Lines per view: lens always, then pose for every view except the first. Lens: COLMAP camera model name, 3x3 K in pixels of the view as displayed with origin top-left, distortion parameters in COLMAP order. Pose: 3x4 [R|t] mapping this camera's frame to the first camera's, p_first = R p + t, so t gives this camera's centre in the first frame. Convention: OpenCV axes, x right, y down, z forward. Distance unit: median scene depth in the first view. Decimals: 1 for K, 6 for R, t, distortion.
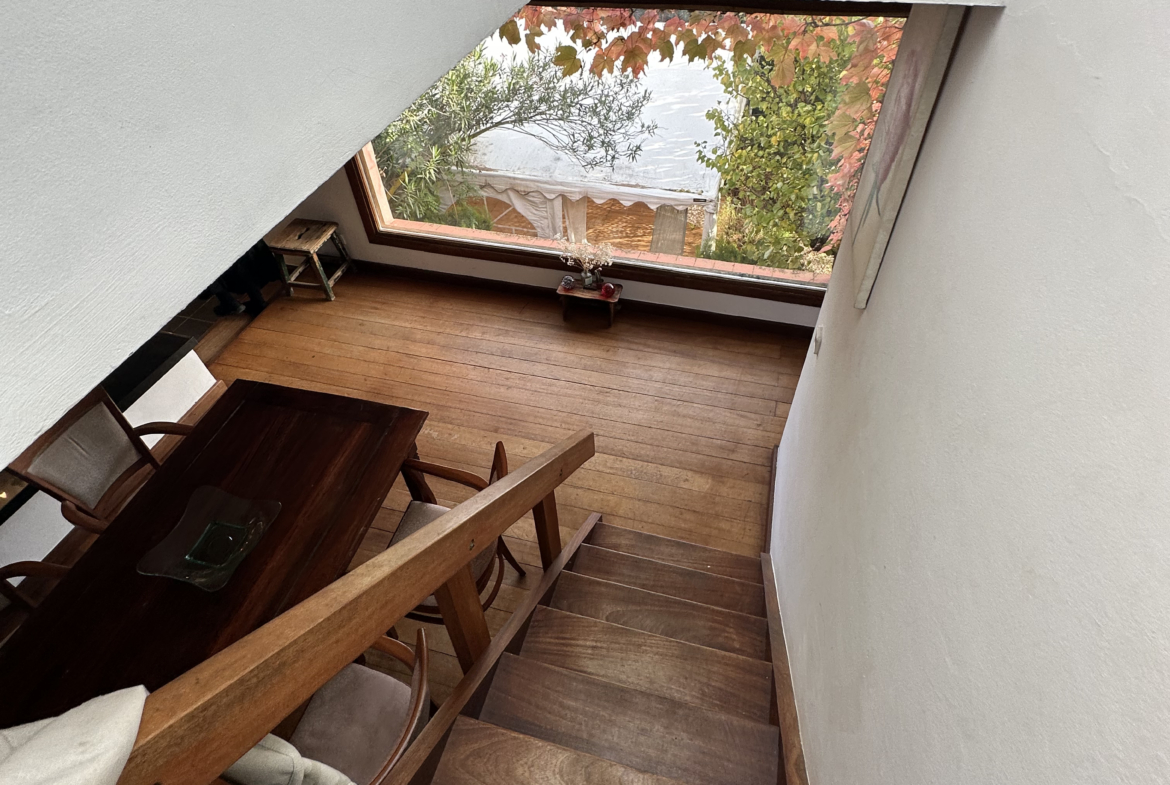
lens RADIAL K [[620.4, 0, 575.9], [0, 620.4, 394.0], [0, 0, 1]] dist [0.009720, -0.005307]
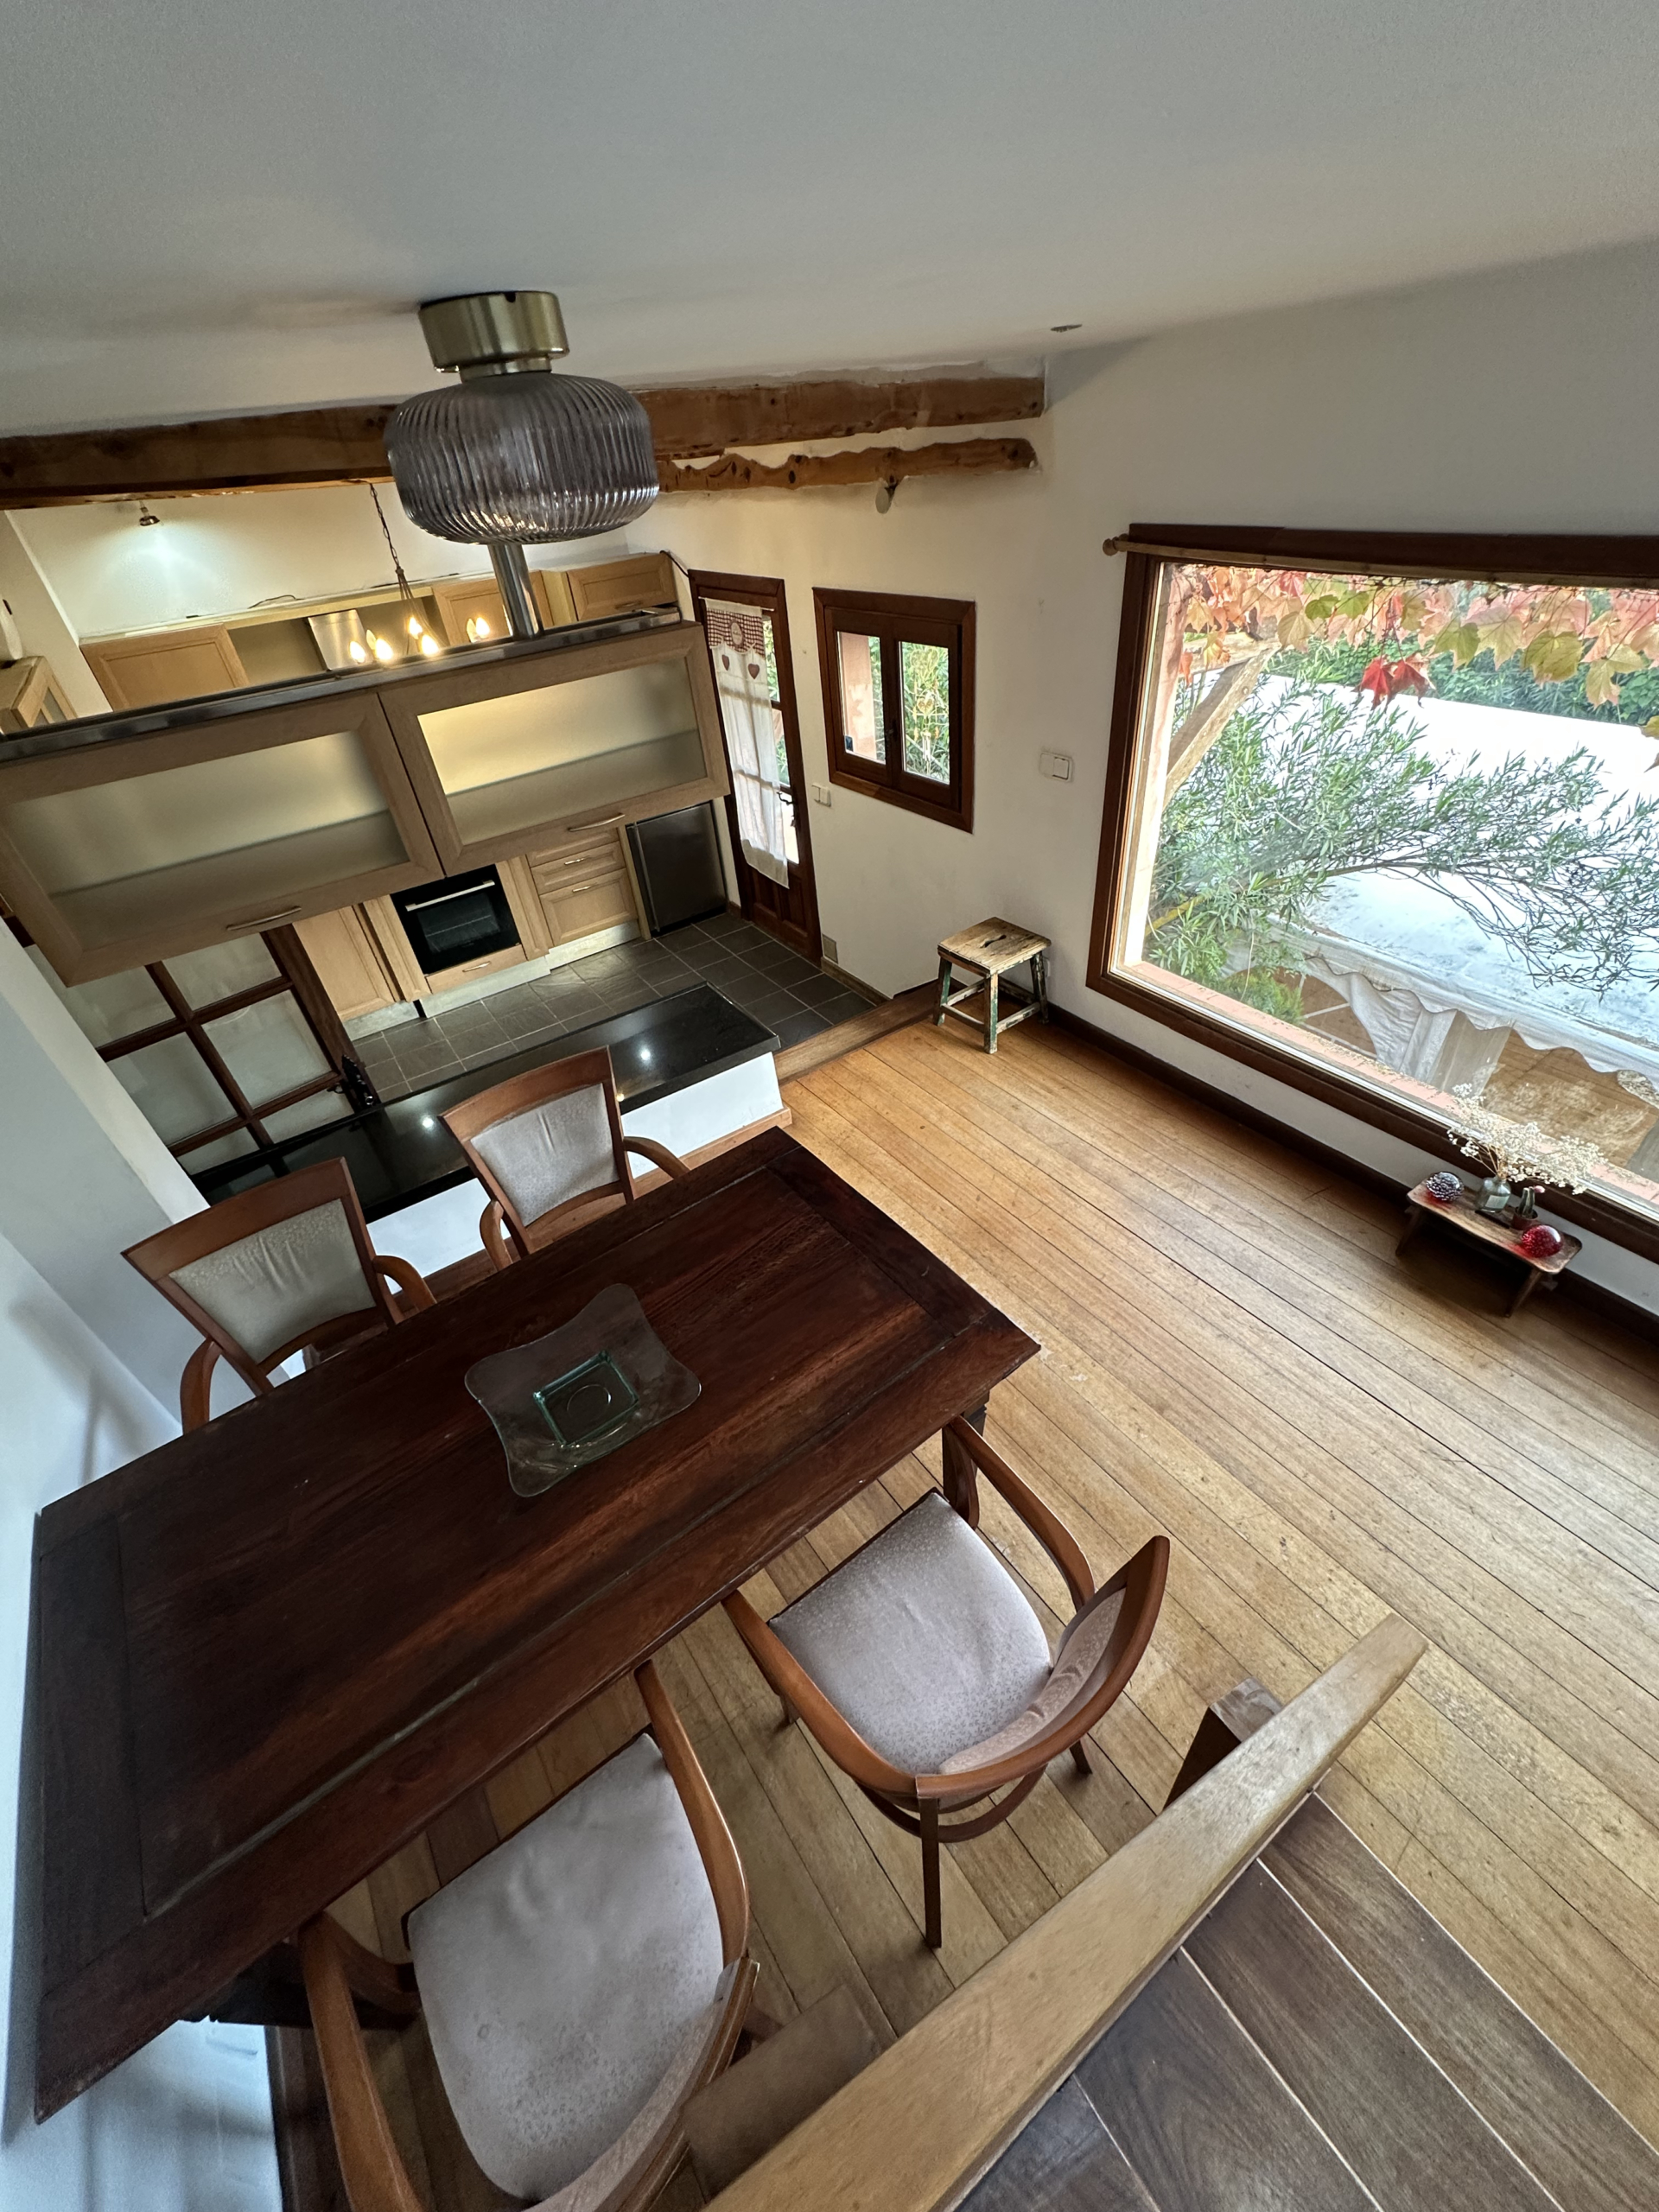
lens RADIAL K [[882.7, 0, 828.5], [0, 882.7, 1105.6], [0, 0, 1]] dist [-0.003295, 0.000695]
pose [[0.779365, 0.361711, -0.511620, -0.051349], [-0.416390, 0.909147, 0.008460, -0.044097], [0.468198, 0.206441, 0.859170, 0.185351]]
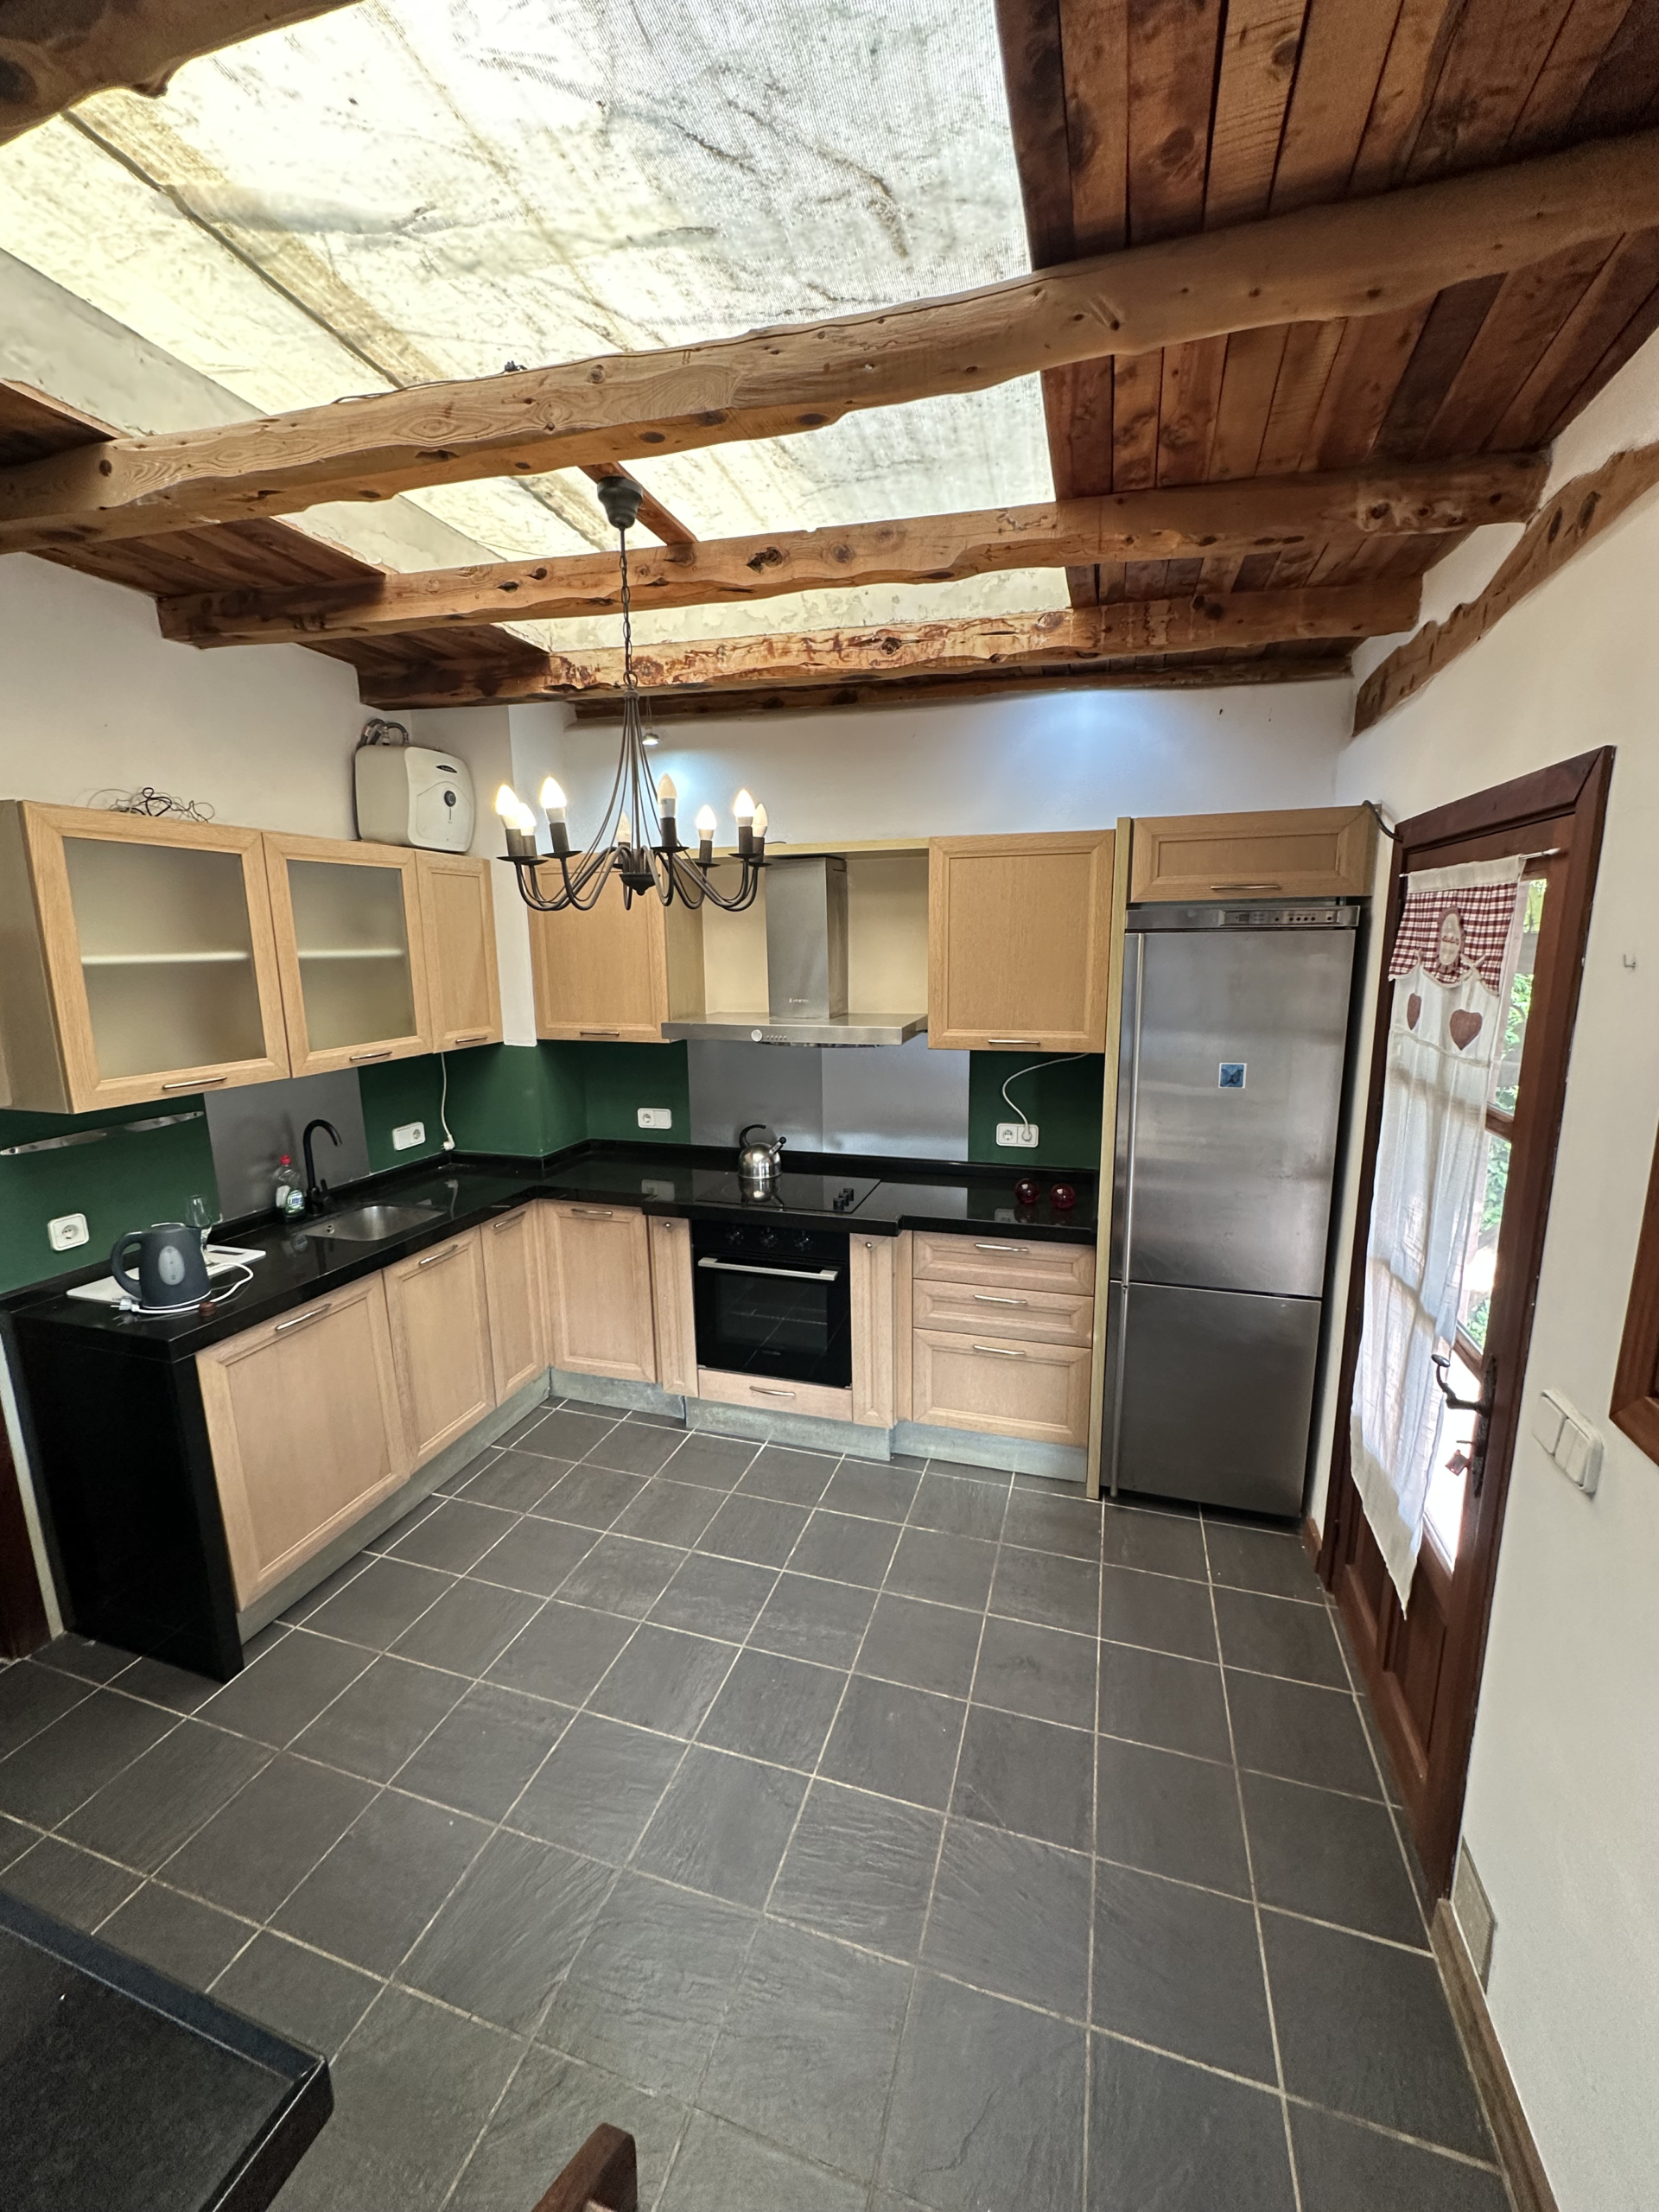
lens RADIAL K [[882.7, 0, 829.5], [0, 882.7, 1106.4], [0, 0, 1]] dist [-0.003295, 0.000695]
pose [[-0.010433, 0.232285, -0.972592, -0.493004], [-0.716471, 0.676758, 0.169317, -0.331494], [0.697539, 0.698600, 0.159364, 0.743816]]
